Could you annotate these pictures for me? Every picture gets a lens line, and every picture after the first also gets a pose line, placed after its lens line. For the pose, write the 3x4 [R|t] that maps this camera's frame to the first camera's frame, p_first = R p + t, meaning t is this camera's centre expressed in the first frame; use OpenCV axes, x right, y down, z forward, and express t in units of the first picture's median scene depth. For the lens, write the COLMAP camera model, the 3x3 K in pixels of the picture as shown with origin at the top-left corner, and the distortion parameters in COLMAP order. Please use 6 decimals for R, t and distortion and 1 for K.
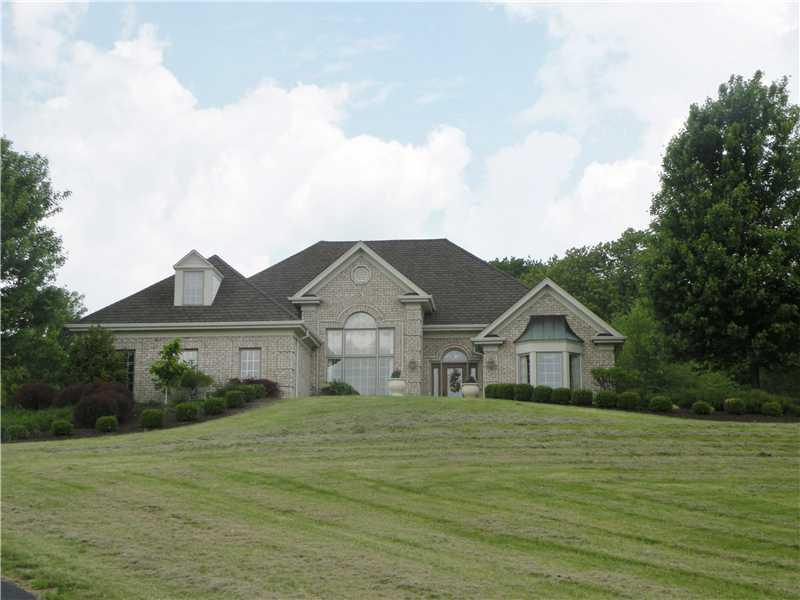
lens RADIAL K [[674.5, 0, 400.0], [0, 674.5, 300.0], [0, 0, 1]] dist [-0.134905, 0.189547]
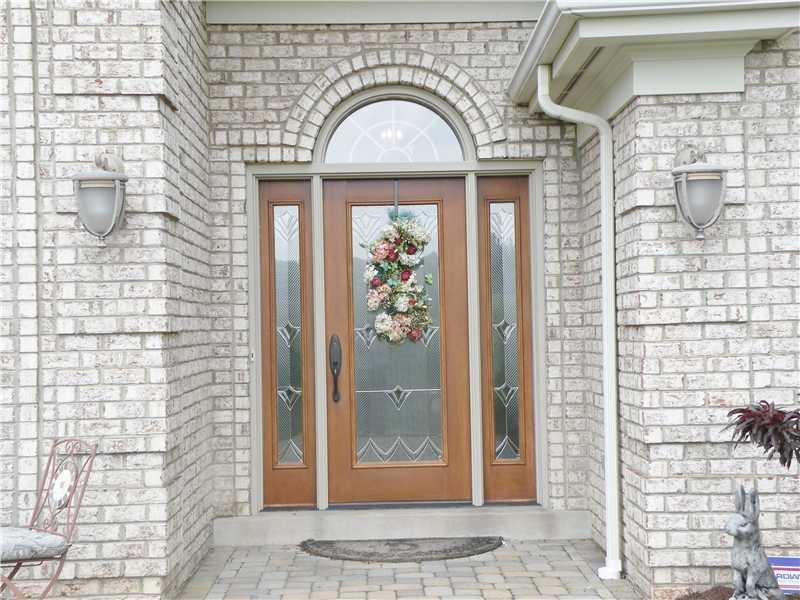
lens RADIAL K [[674.5, 0, 400.0], [0, 674.5, 300.0], [0, 0, 1]] dist [-0.134905, 0.189547]
pose [[0.980847, -0.052097, 0.187681, 0.048977], [-0.009822, 0.949111, 0.314789, 0.070538], [-0.194530, -0.310603, 0.930421, 0.832519]]
